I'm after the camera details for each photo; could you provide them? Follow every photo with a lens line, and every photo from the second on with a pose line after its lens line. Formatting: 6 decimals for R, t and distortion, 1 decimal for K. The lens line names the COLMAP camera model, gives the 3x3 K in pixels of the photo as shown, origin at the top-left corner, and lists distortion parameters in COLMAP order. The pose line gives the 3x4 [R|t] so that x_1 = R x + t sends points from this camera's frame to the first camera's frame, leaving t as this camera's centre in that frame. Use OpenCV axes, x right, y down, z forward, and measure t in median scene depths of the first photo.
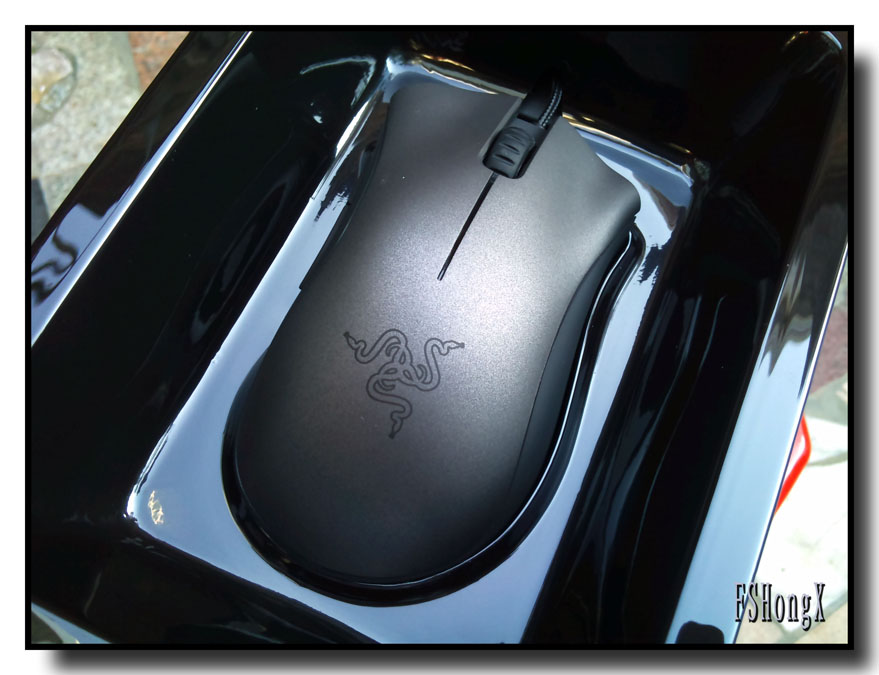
lens RADIAL K [[797.4, 0, 467.5], [0, 797.4, 362.9], [0, 0, 1]] dist [0.006488, -0.094733]
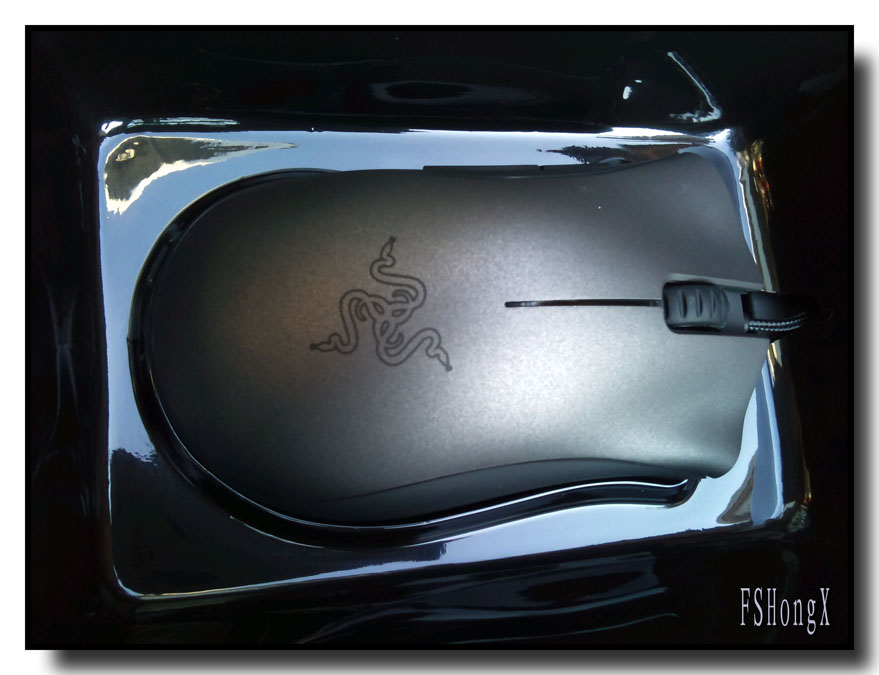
lens RADIAL K [[797.4, 0, 467.5], [0, 797.4, 362.9], [0, 0, 1]] dist [0.006488, -0.094733]
pose [[0.481010, 0.874226, -0.066016, 0.051374], [-0.872920, 0.484566, 0.056617, -0.086917], [0.081486, 0.030393, 0.996211, 0.182335]]
